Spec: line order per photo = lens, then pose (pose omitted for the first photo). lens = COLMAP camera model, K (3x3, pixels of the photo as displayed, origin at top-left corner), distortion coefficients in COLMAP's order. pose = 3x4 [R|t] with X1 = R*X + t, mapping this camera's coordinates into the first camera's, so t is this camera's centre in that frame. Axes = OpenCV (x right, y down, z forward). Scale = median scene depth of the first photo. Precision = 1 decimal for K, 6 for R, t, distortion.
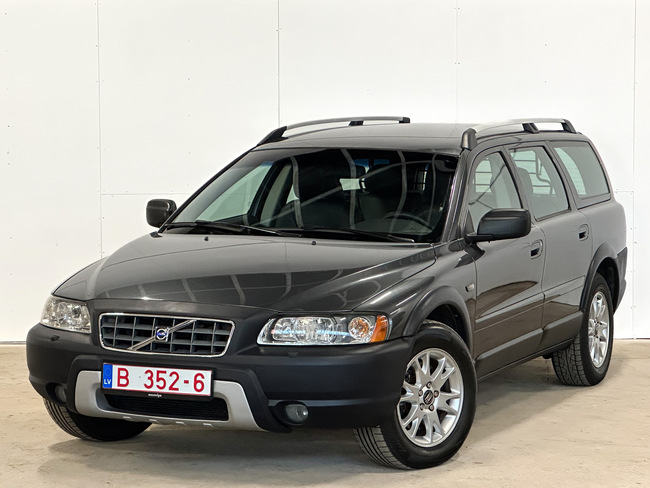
lens RADIAL K [[1890.7, 0, 325.0], [0, 1890.7, 244.0], [0, 0, 1]] dist [-0.150589, -0.412246]
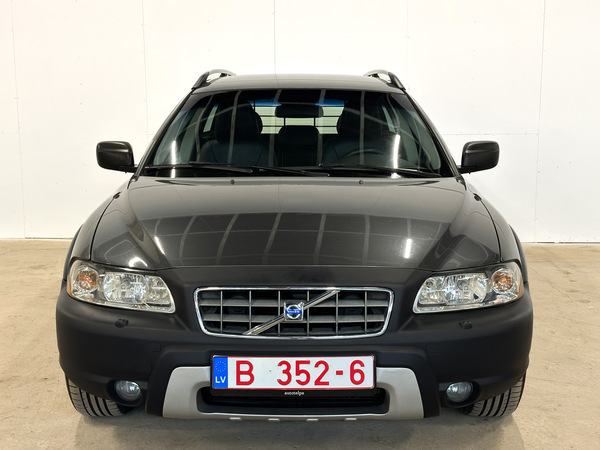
lens RADIAL K [[858.0, 0, 300.0], [0, 858.0, 225.0], [0, 0, 1]] dist [0.019029, -0.000725]
pose [[0.916096, -0.059285, 0.396552, -0.219135], [0.031914, 0.996652, 0.075275, -0.013398], [-0.399687, -0.056304, 0.914921, 0.678389]]
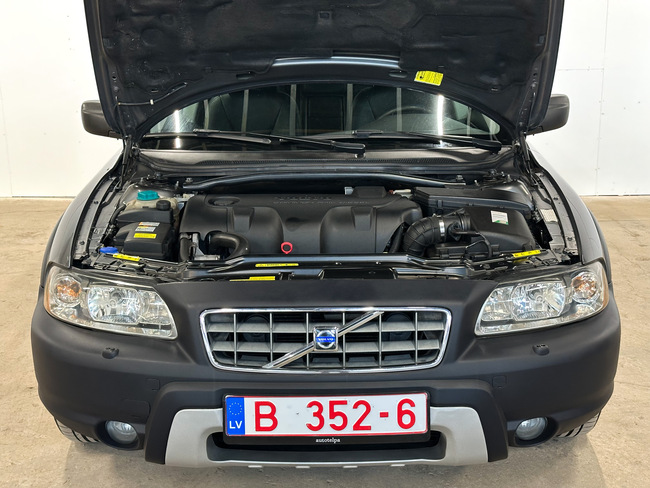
lens RADIAL K [[929.5, 0, 325.0], [0, 929.5, 244.0], [0, 0, 1]] dist [0.019029, -0.000725]
pose [[0.914829, -0.108334, 0.389039, -0.199208], [0.044123, 0.984393, 0.170363, -0.033447], [-0.401424, -0.138688, 0.905331, 0.728593]]
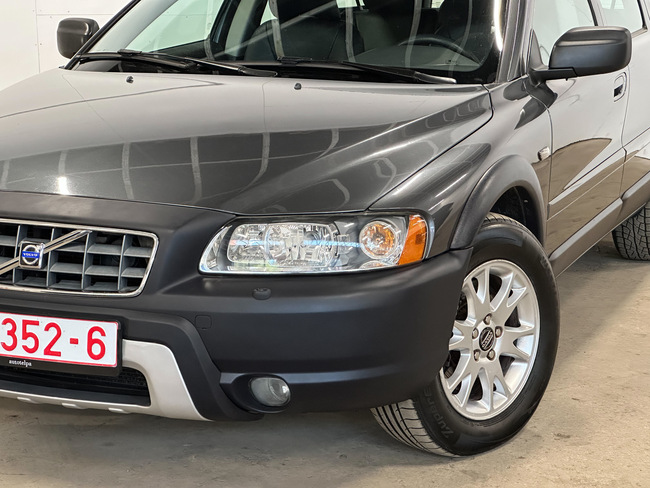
lens RADIAL K [[1473.5, 0, 325.0], [0, 1473.5, 244.0], [0, 0, 1]] dist [0.190975, 0.342545]
pose [[0.999913, -0.008964, 0.009710, -0.002452], [0.007709, 0.992467, 0.122268, -0.009304], [-0.010733, -0.122182, 0.992450, 0.552845]]
